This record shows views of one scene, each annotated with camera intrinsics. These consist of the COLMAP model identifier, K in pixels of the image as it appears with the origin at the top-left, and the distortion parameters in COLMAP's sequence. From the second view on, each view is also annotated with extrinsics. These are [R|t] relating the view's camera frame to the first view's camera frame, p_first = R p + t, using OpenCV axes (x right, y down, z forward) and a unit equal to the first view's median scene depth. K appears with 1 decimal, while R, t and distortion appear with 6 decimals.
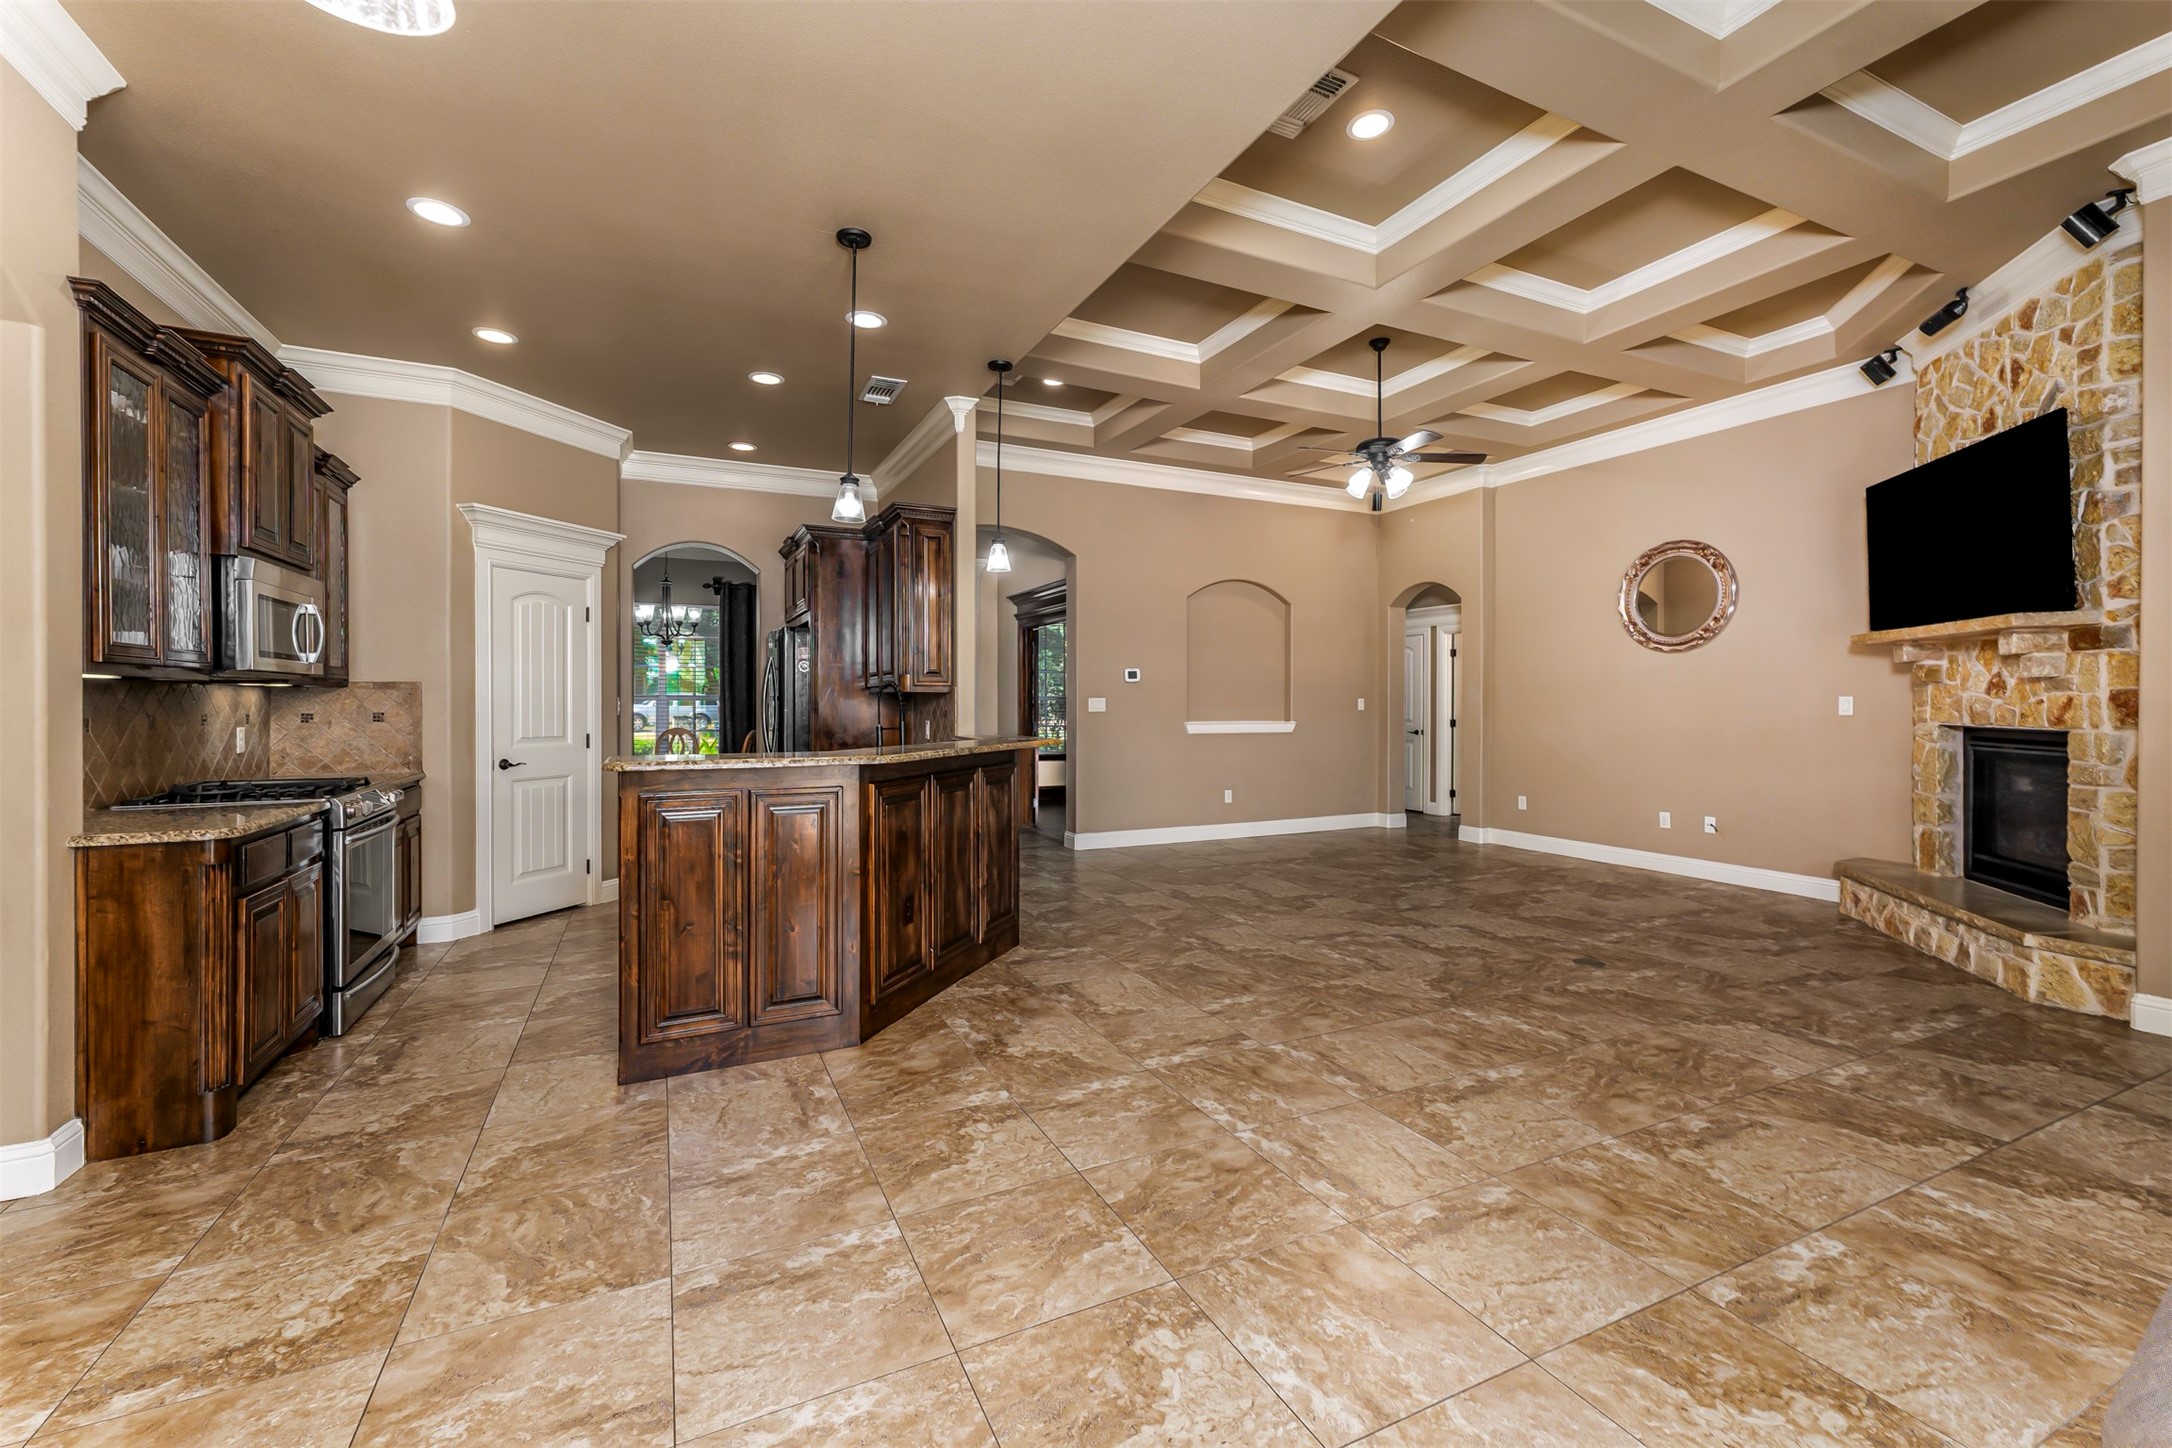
lens RADIAL K [[889.5, 0, 1088.8], [0, 889.5, 705.3], [0, 0, 1]] dist [0.003274, 0.000960]
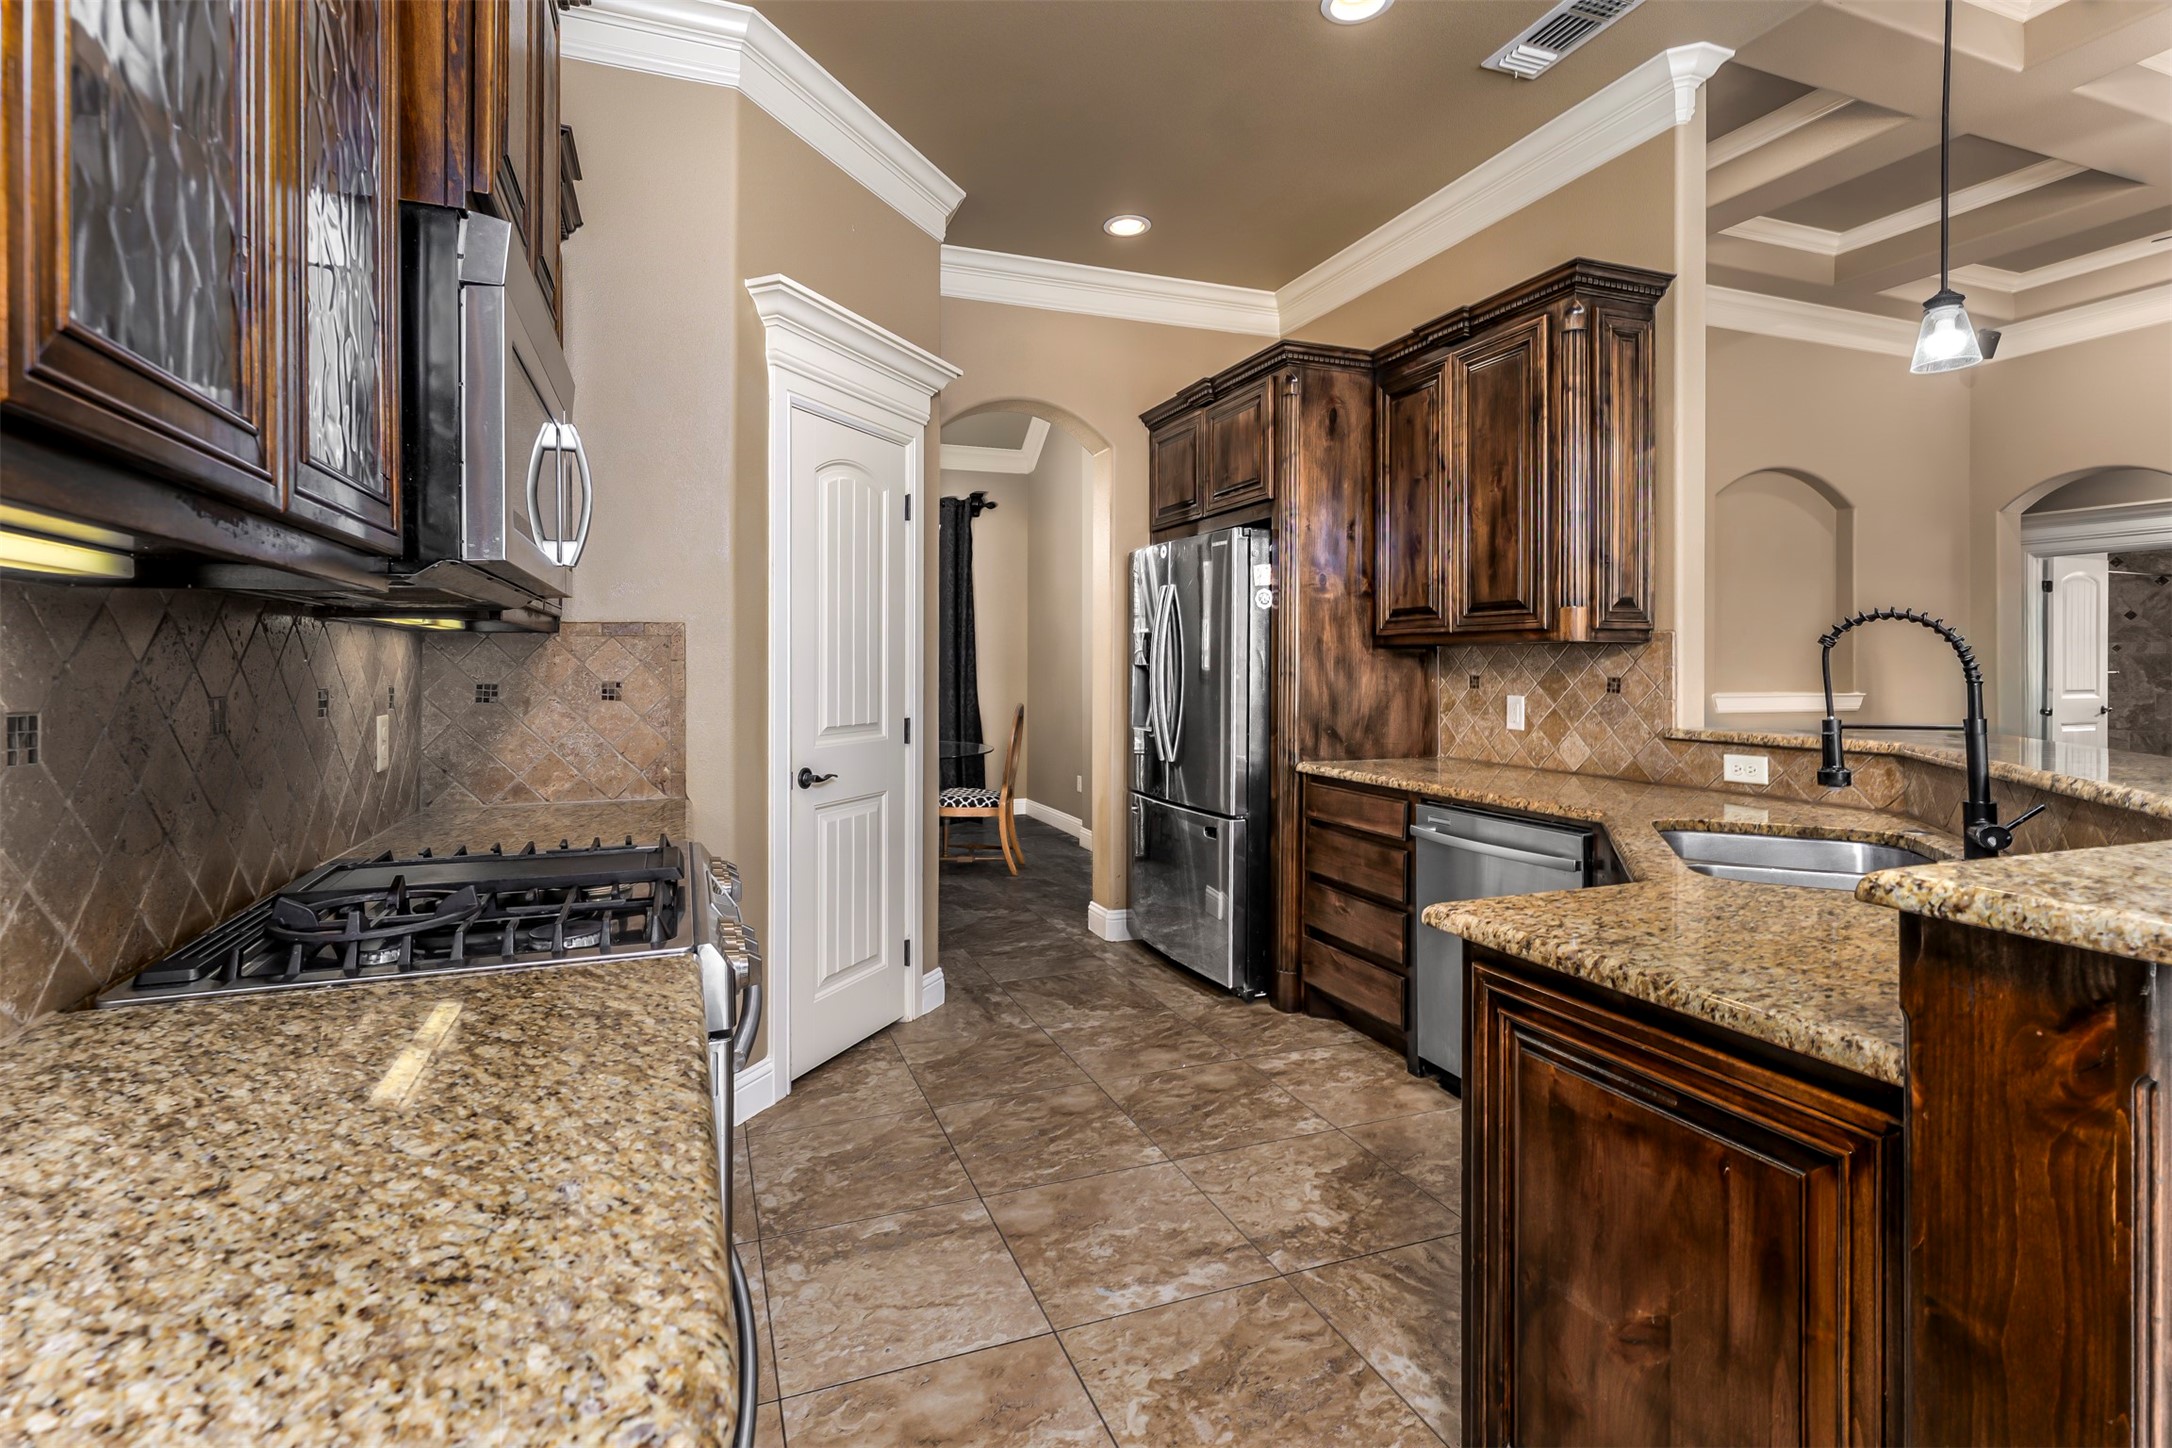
lens RADIAL K [[961.4, 0, 1046.5], [0, 961.4, 667.8], [0, 0, 1]] dist [0.006611, -0.000023]
pose [[0.997091, 0.000672, -0.076218, -0.632679], [-0.000563, 0.999999, 0.001456, -0.001323], [0.076219, -0.001409, 0.997090, 0.587446]]
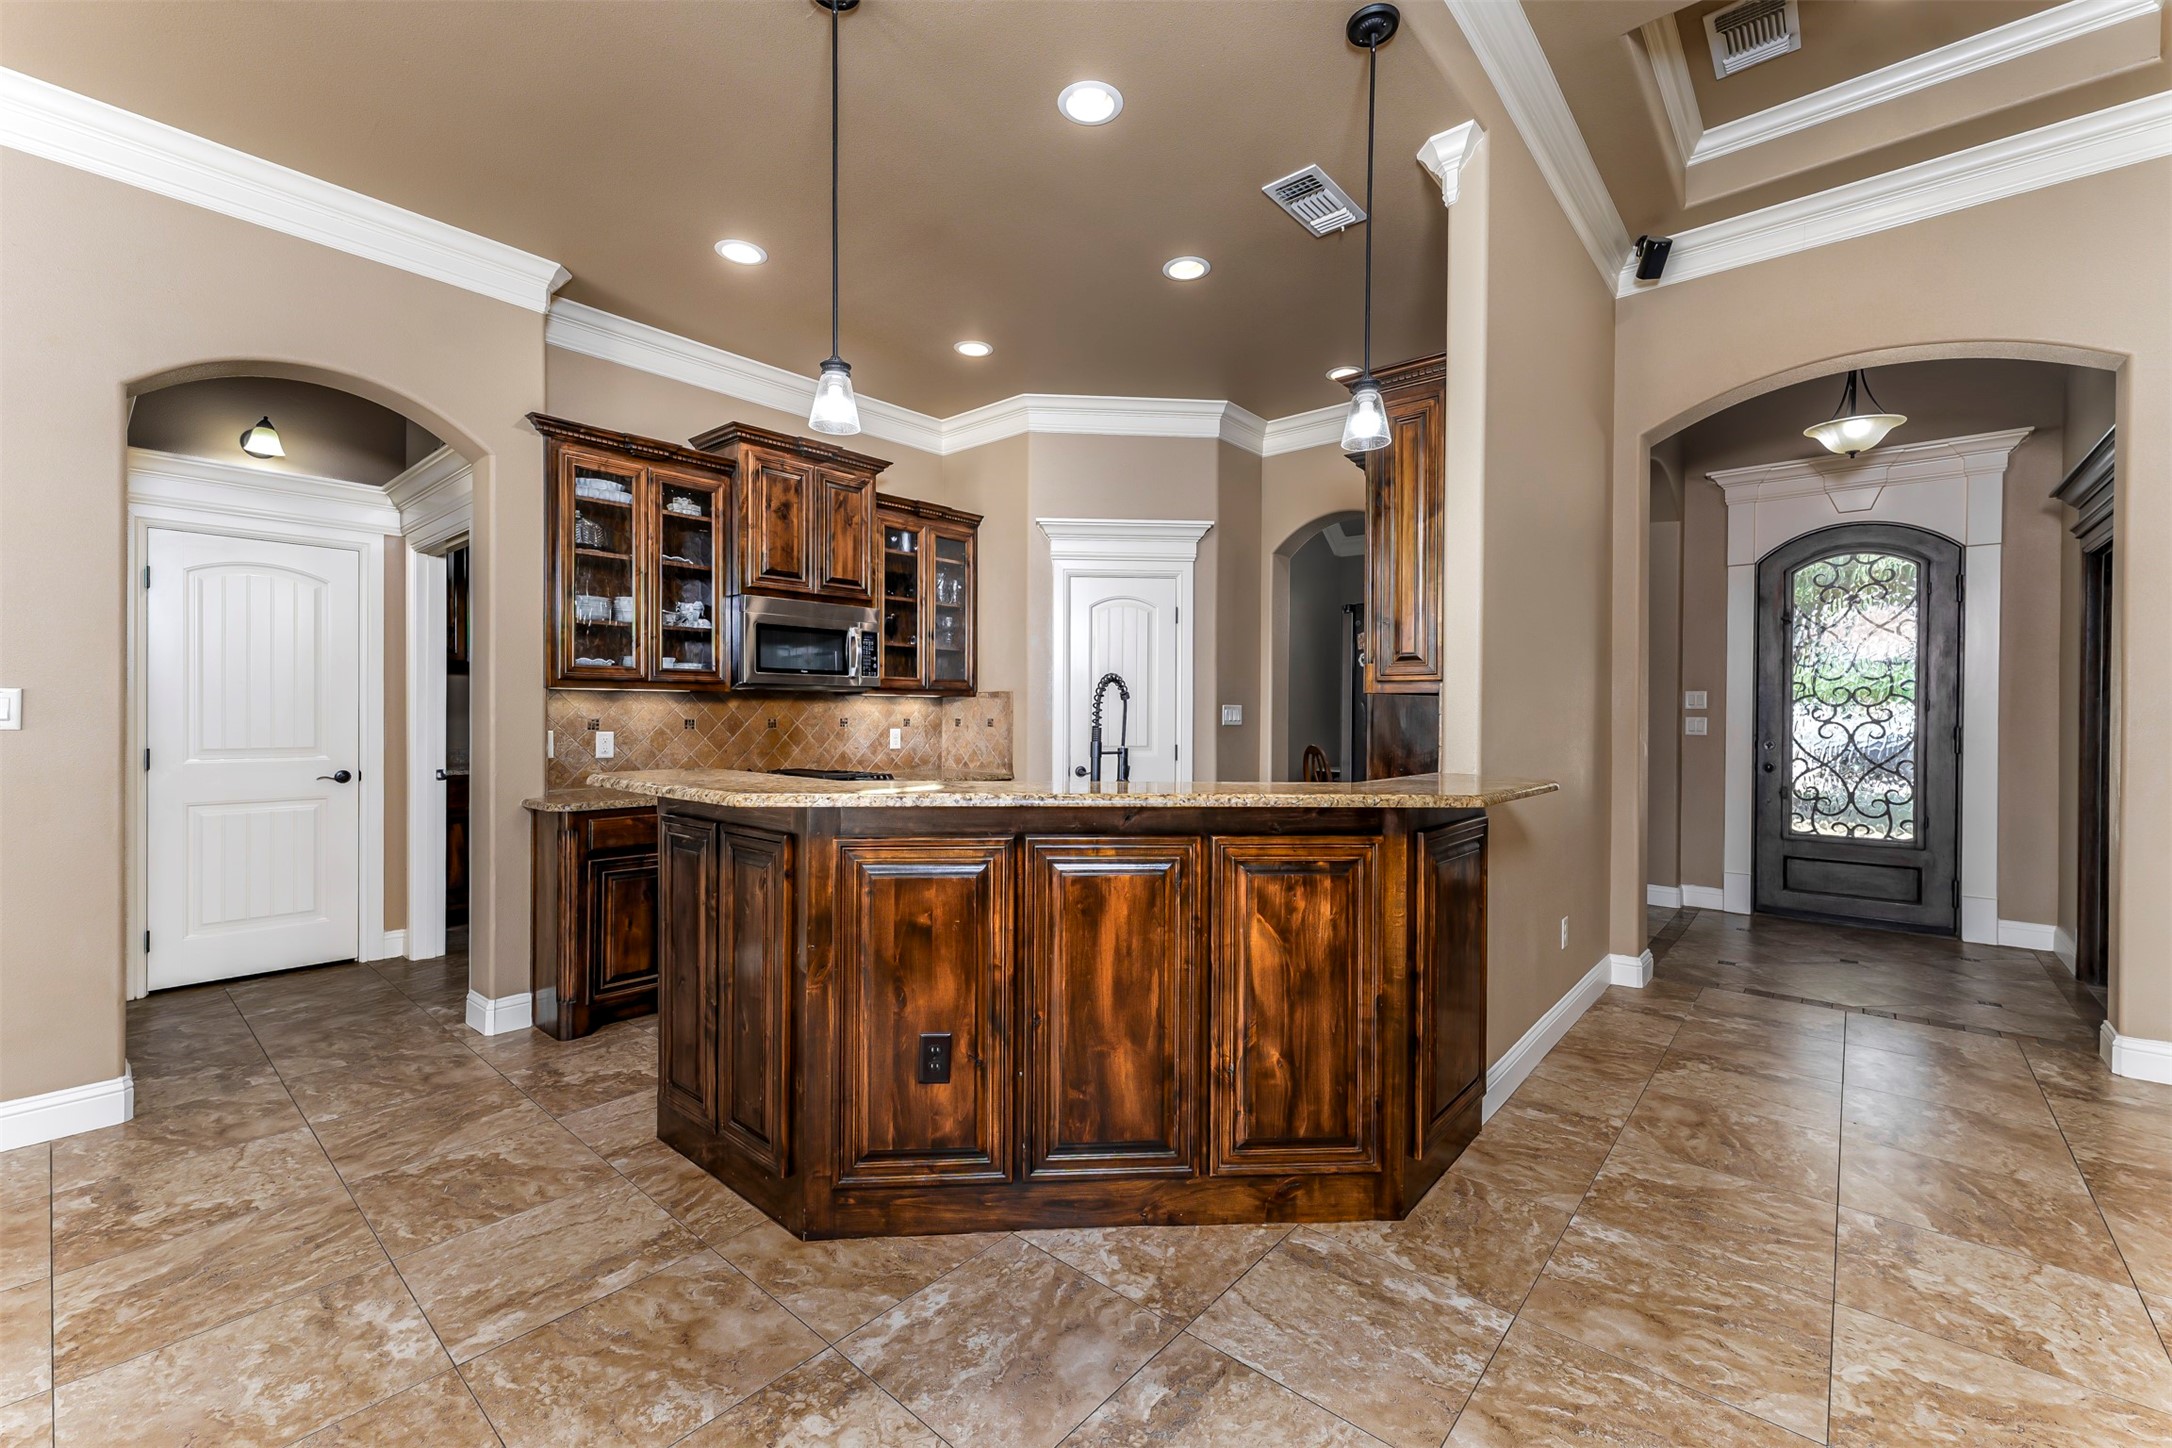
lens RADIAL K [[889.5, 0, 1079.6], [0, 889.5, 715.3], [0, 0, 1]] dist [0.003274, 0.000960]
pose [[0.400077, 0.006310, -0.916460, 0.358065], [-0.009630, 0.999950, 0.002680, 0.000193], [0.916431, 0.007753, 0.400118, 0.812950]]
